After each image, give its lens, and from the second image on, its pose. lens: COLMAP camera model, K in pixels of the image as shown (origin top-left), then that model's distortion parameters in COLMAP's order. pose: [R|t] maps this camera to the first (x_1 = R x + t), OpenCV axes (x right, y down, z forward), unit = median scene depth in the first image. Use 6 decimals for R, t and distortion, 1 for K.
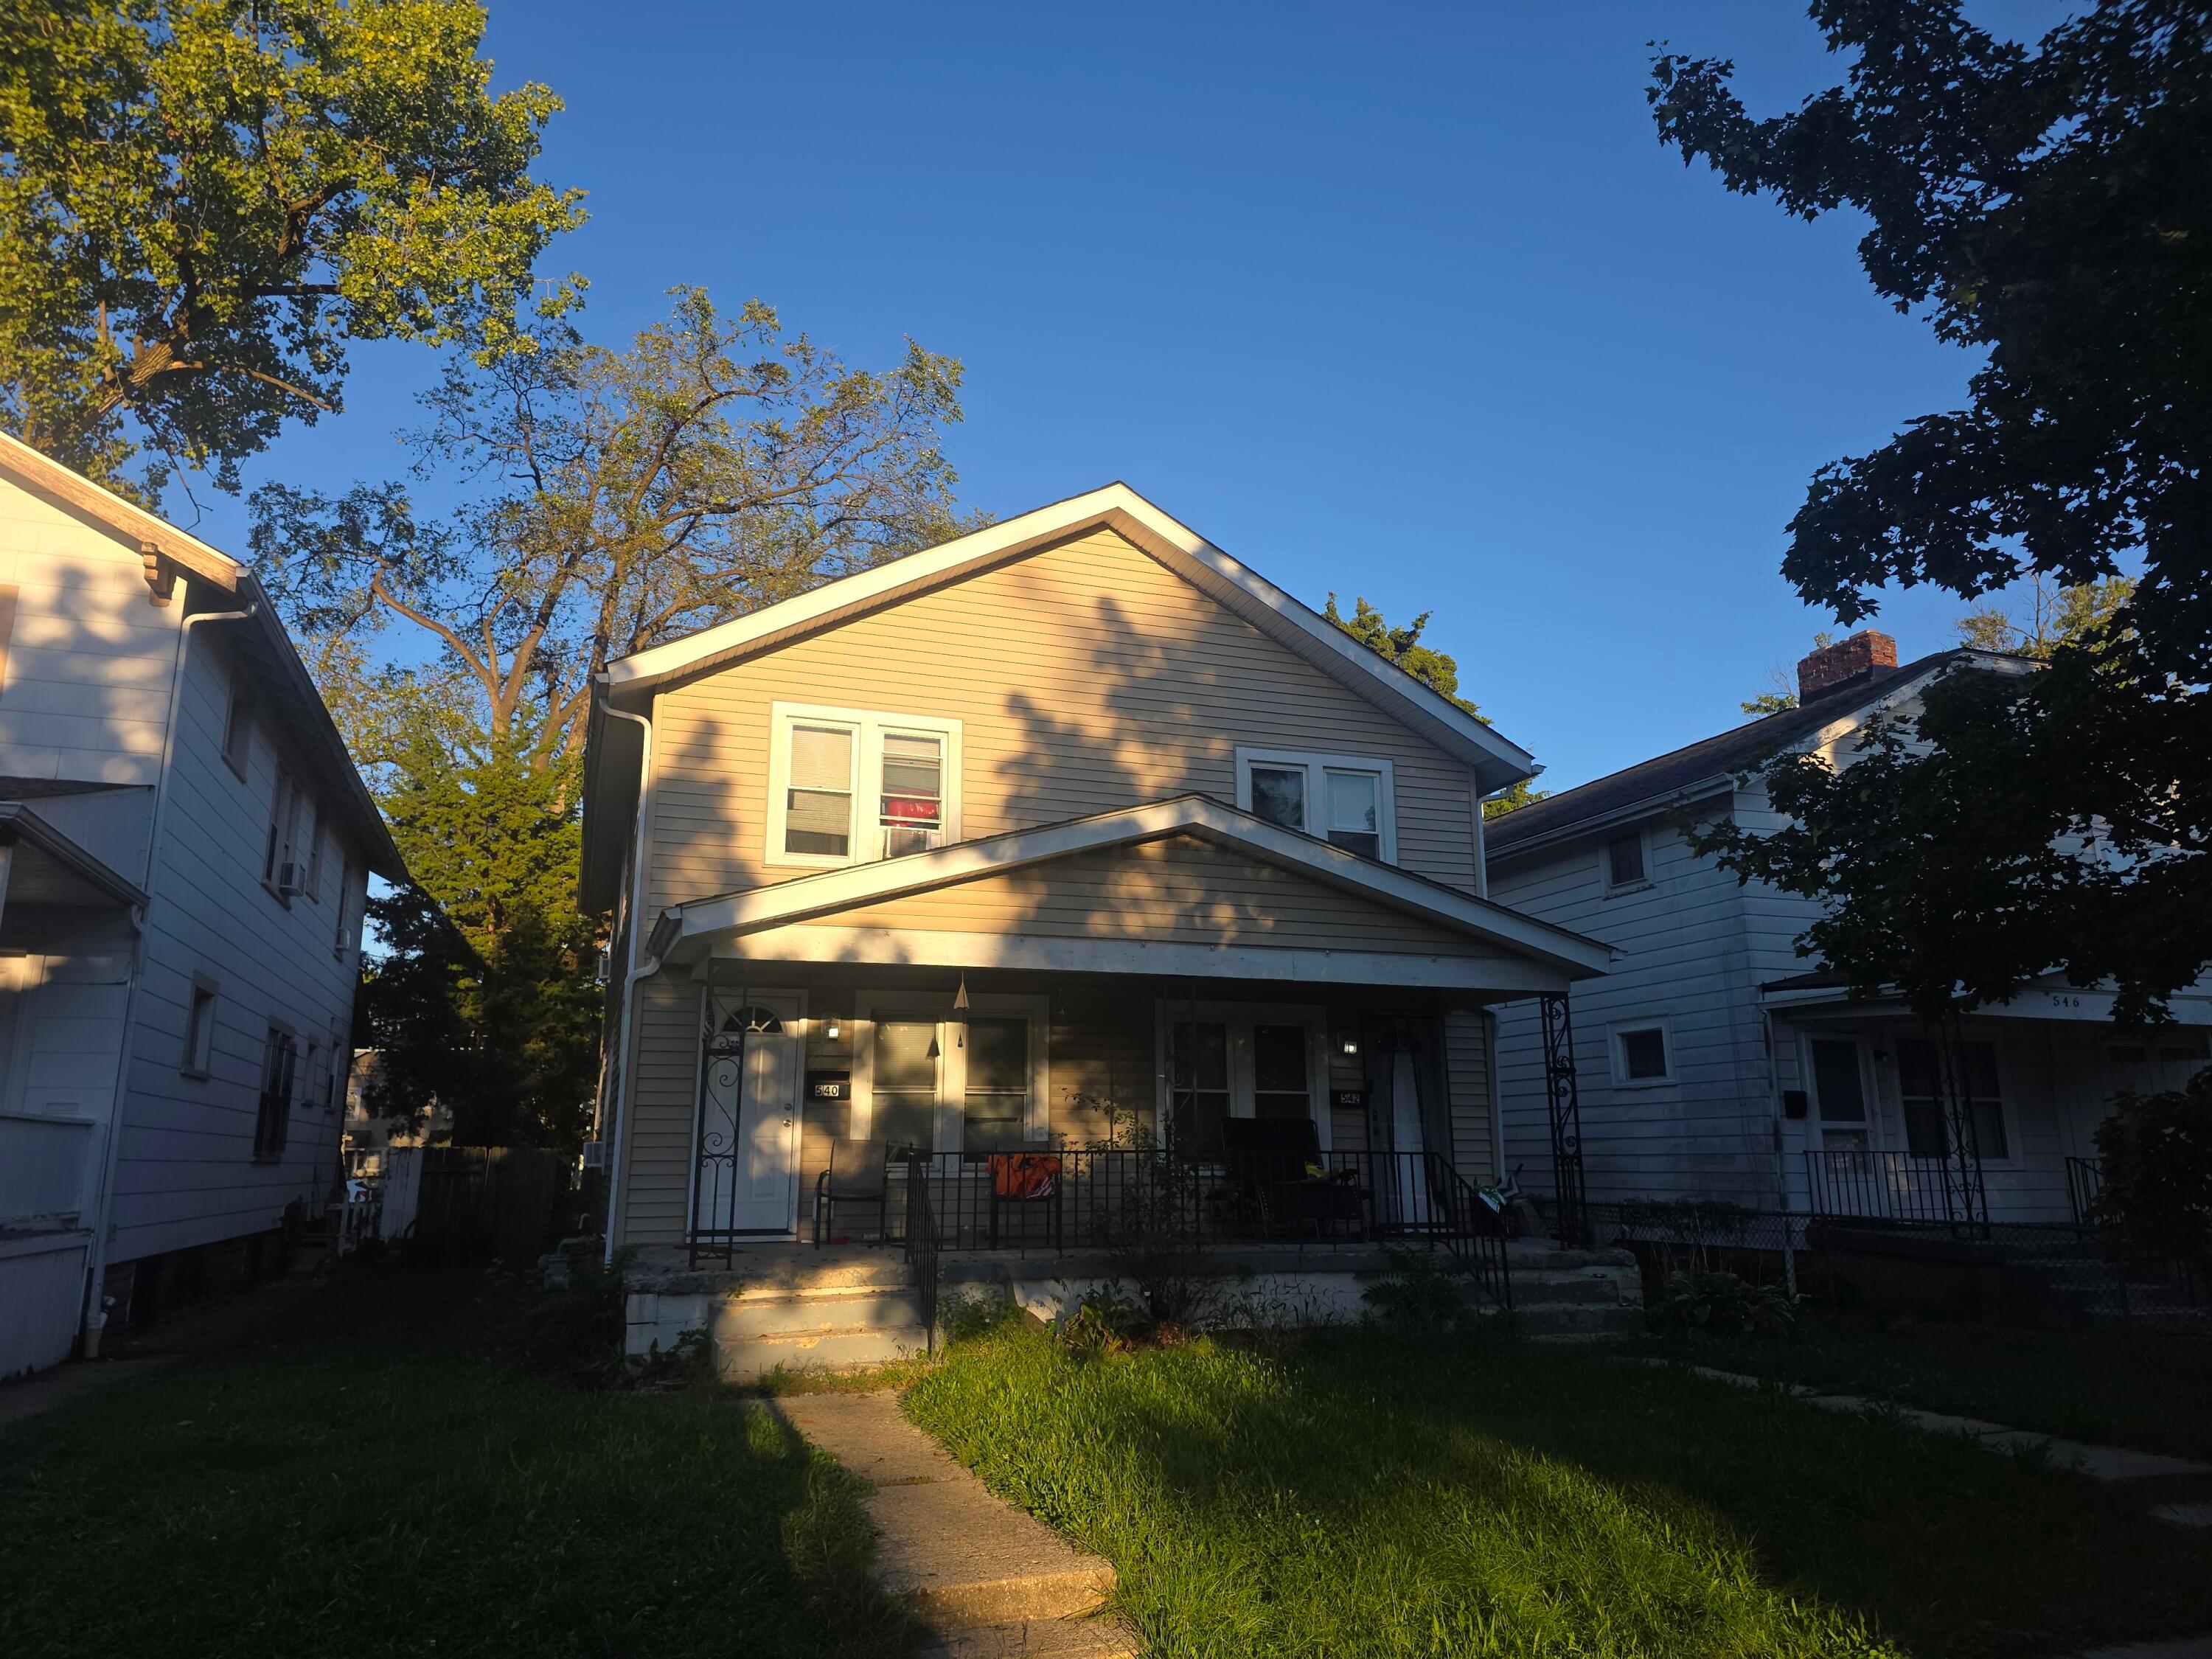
lens RADIAL K [[1495.2, 0, 1106.0], [0, 1495.2, 829.5], [0, 0, 1]] dist [0.063597, -0.046133]
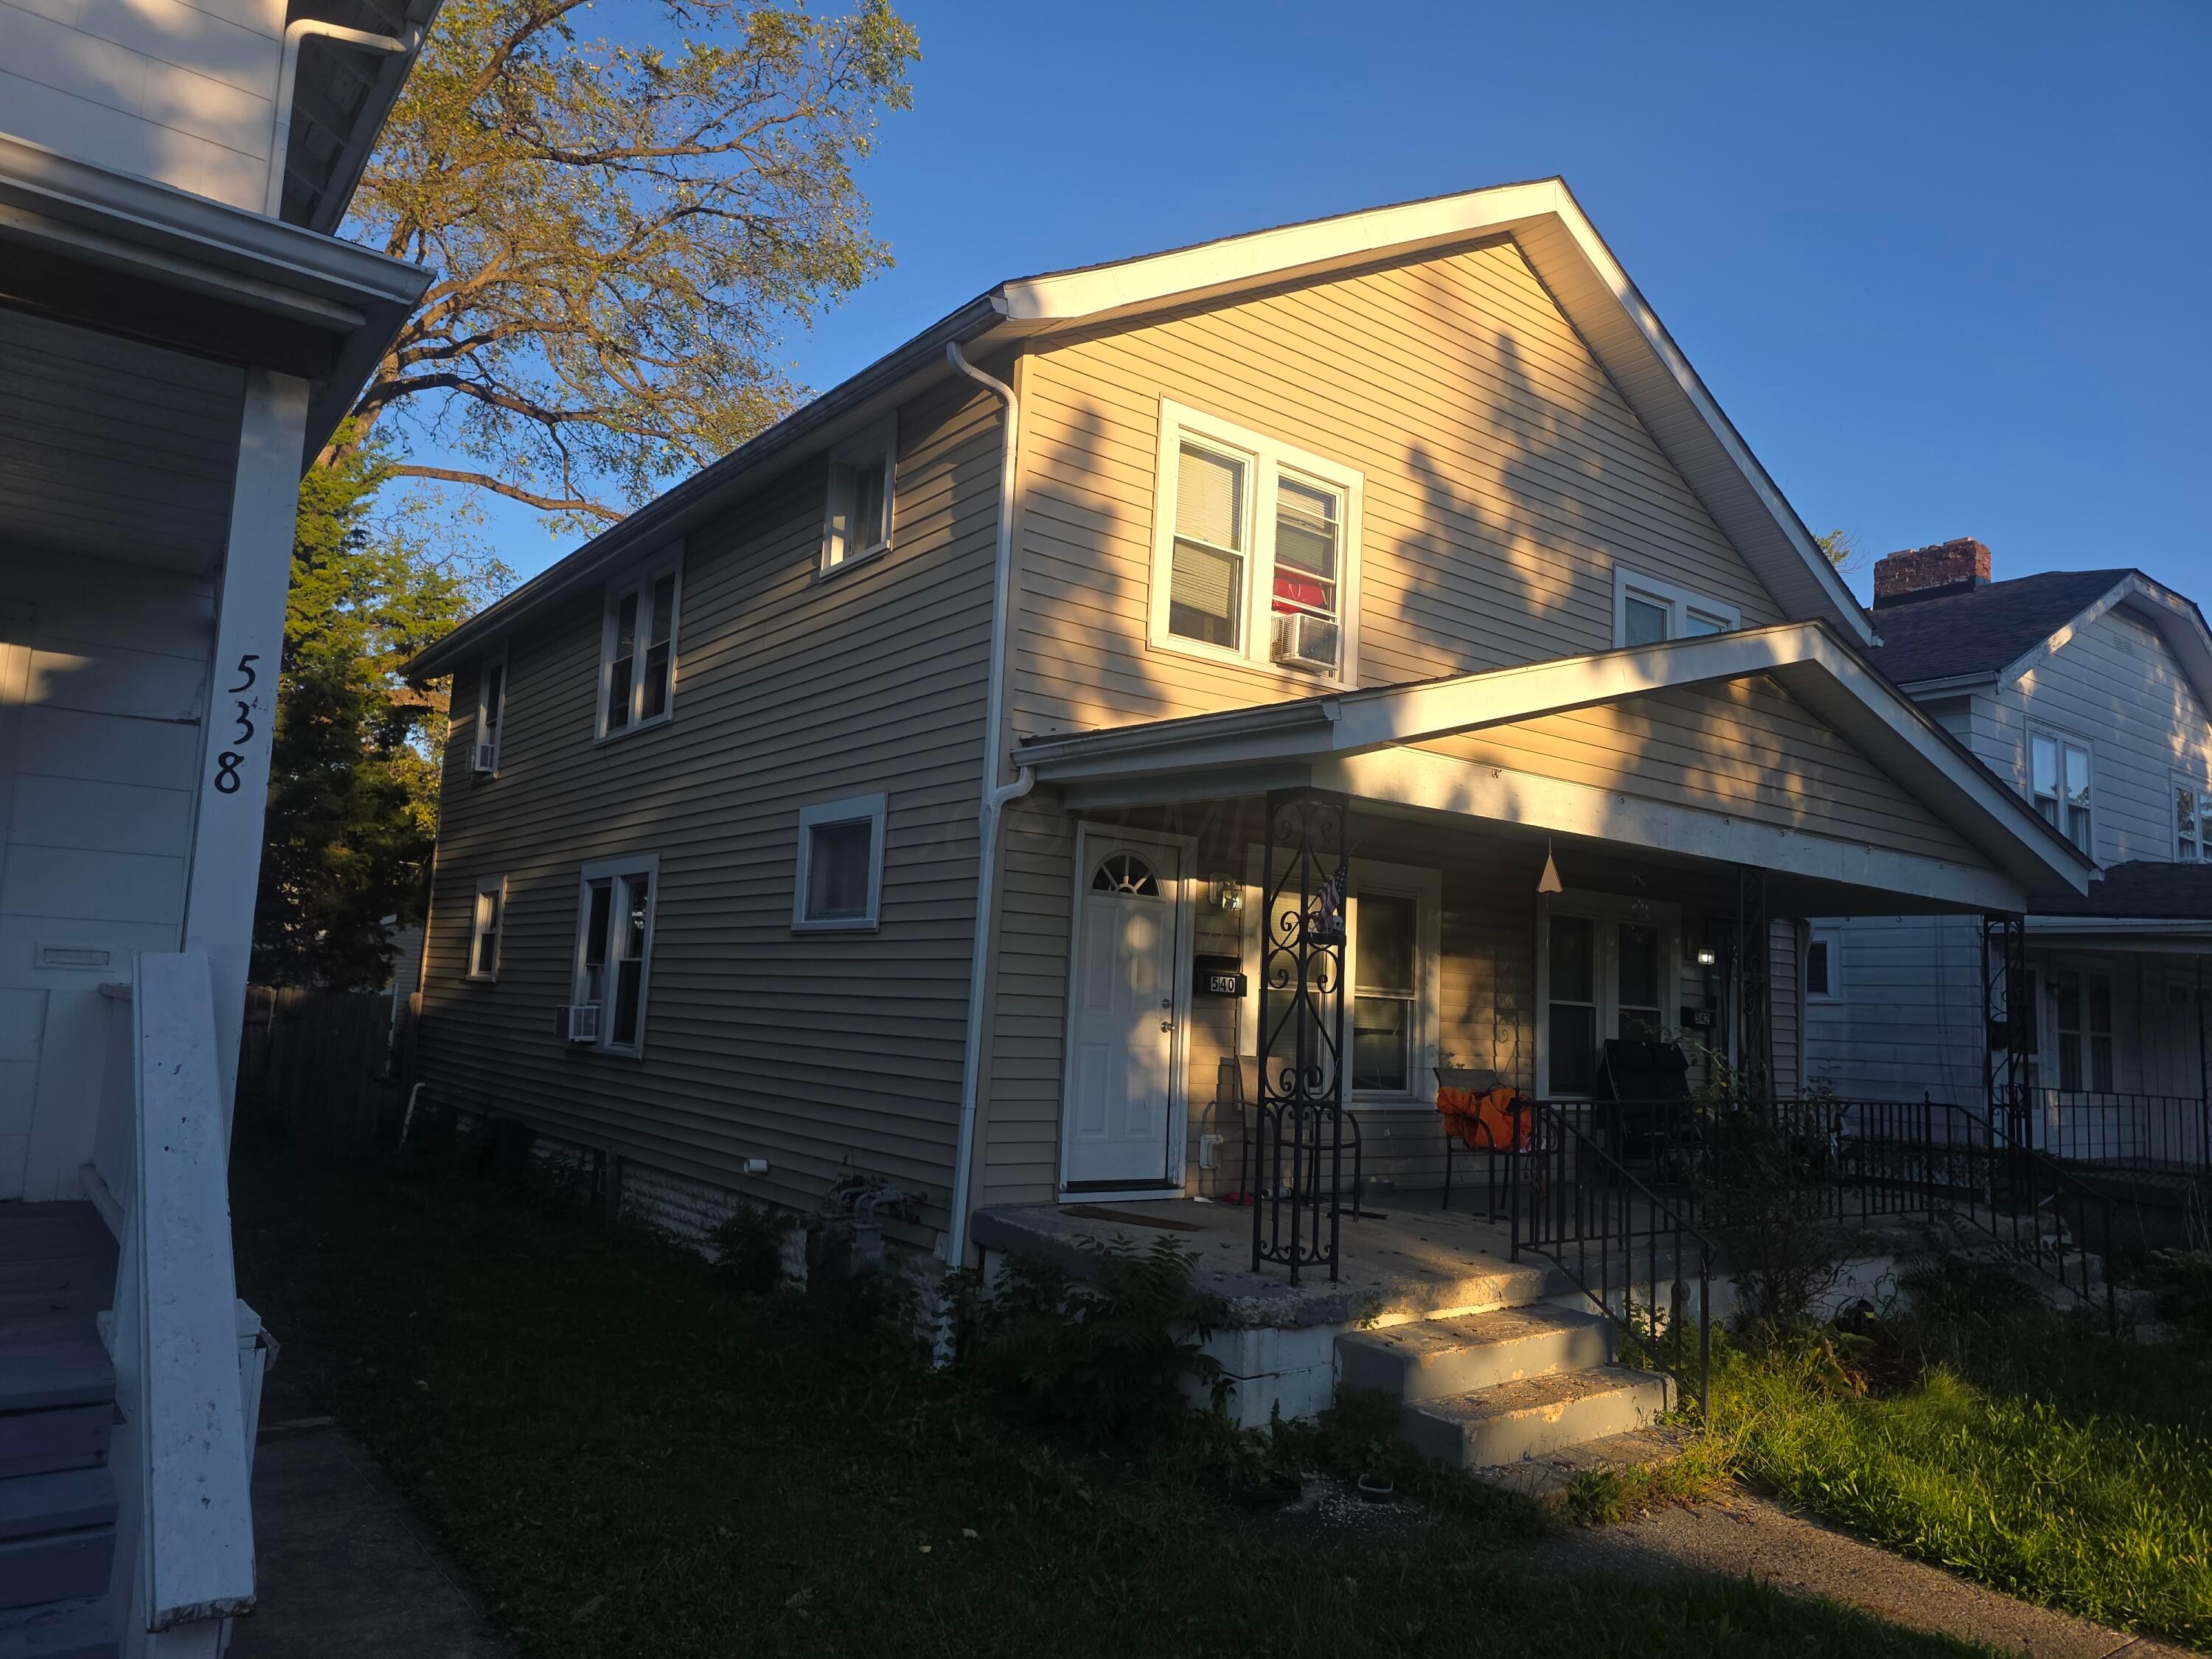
lens RADIAL K [[1366.4, 0, 860.3], [0, 1366.4, 838.0], [0, 0, 1]] dist [0.060602, -0.047605]
pose [[0.947535, 0.080835, 0.309261, -0.527574], [-0.117732, 0.987737, 0.102540, 0.060188], [-0.297180, -0.133571, 0.945433, 0.446412]]
